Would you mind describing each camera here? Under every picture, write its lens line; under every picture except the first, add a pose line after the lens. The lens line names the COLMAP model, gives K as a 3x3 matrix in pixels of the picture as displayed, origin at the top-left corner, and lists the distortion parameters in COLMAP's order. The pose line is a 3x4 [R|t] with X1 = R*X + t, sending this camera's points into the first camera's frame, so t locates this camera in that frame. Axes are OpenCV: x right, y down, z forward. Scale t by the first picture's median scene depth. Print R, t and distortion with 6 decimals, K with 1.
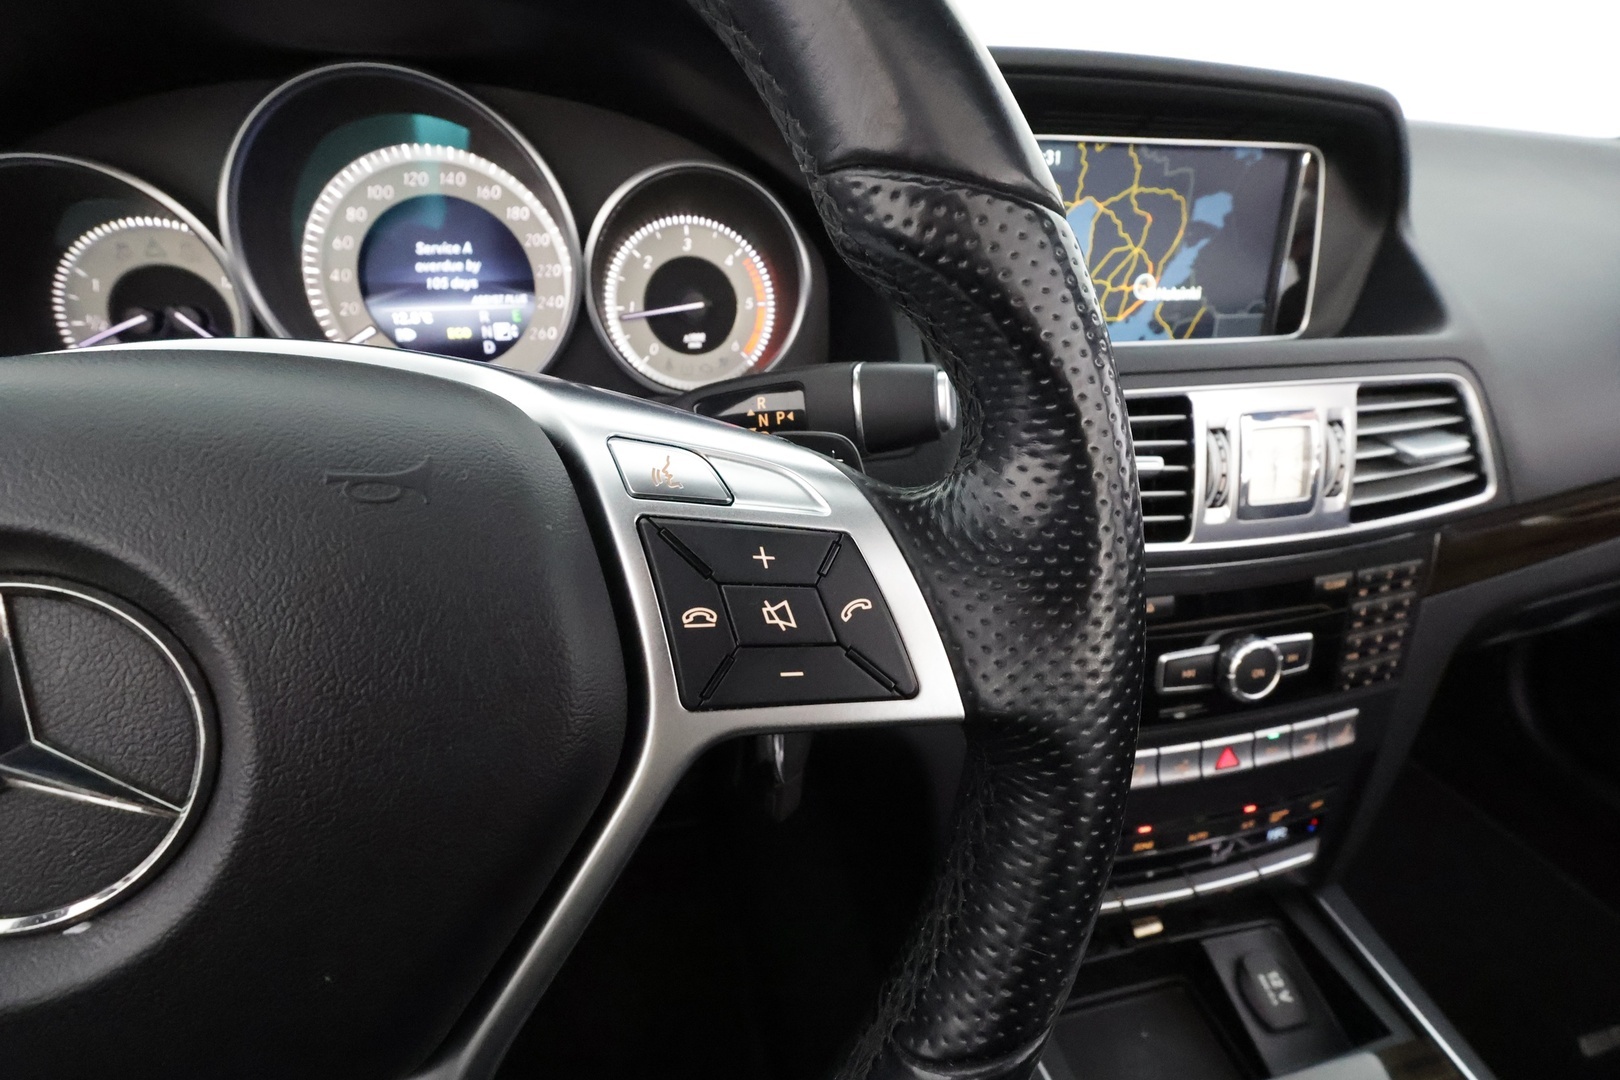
lens RADIAL K [[757.8, 0, 806.8], [0, 757.8, 546.9], [0, 0, 1]] dist [-0.010947, 0.005107]
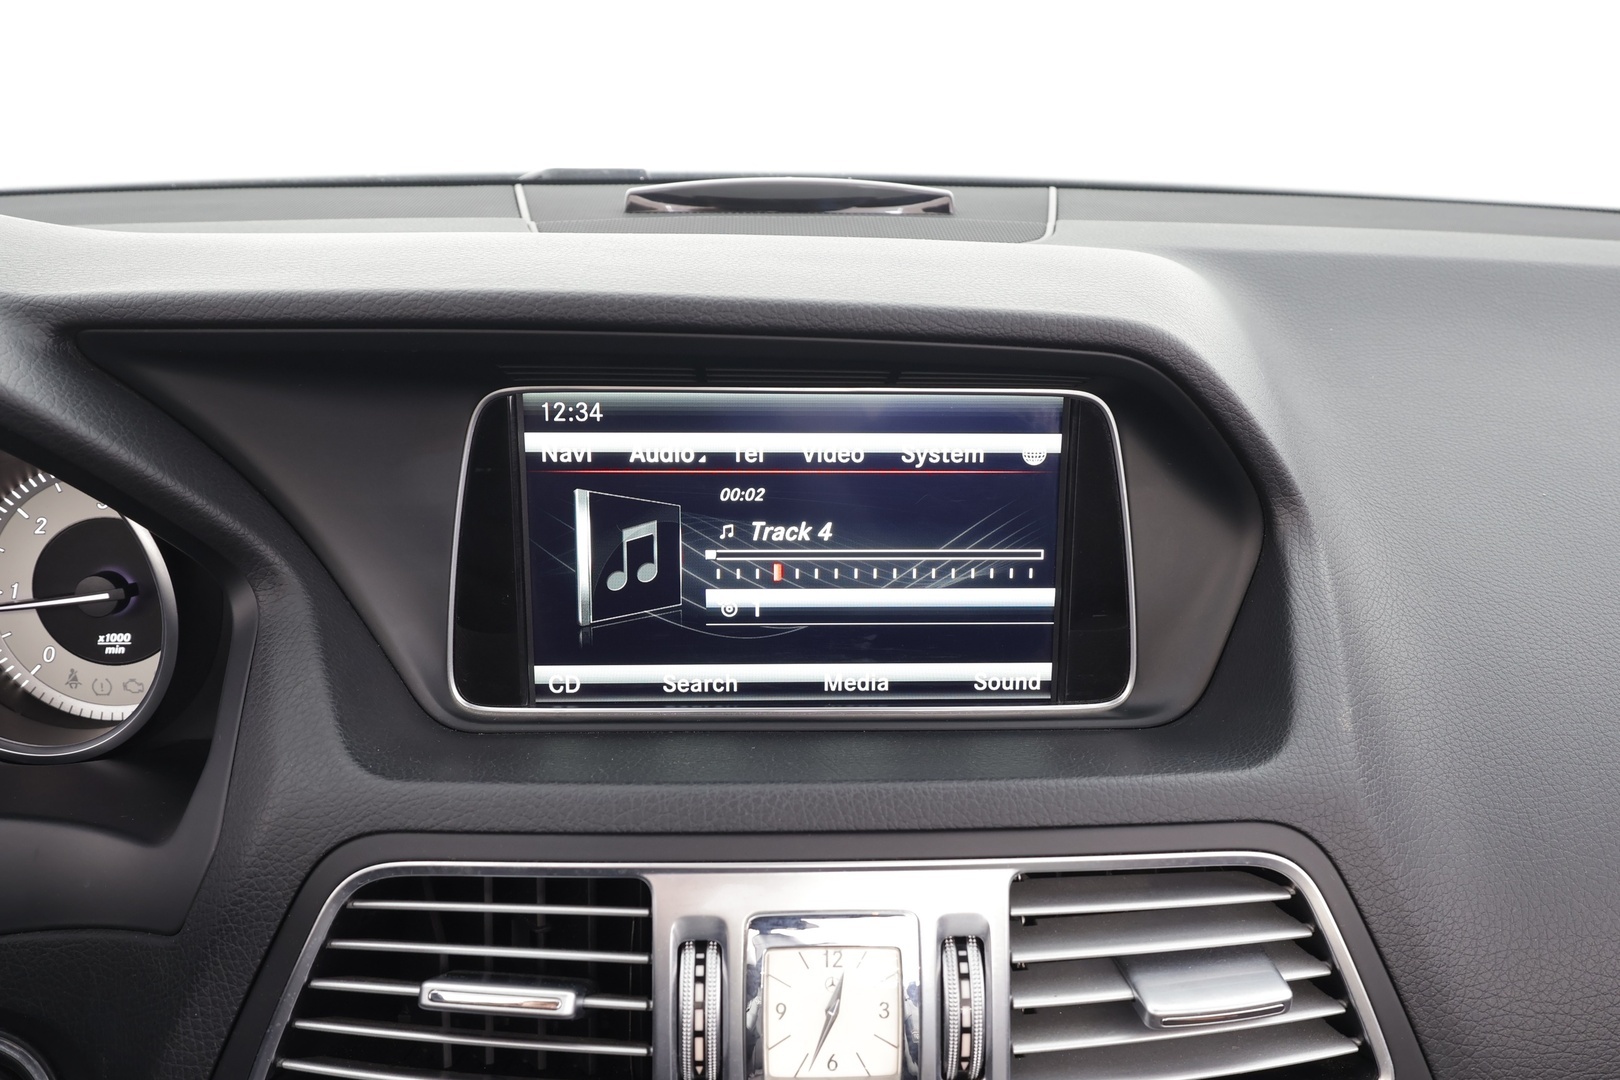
lens RADIAL K [[1280.1, 0, 793.6], [0, 1280.1, 571.2], [0, 0, 1]] dist [0.002108, -0.005341]
pose [[0.980090, 0.060254, -0.189189, 0.648981], [-0.087102, 0.986738, -0.136971, -0.251760], [0.178428, 0.150722, 0.972341, 0.058530]]
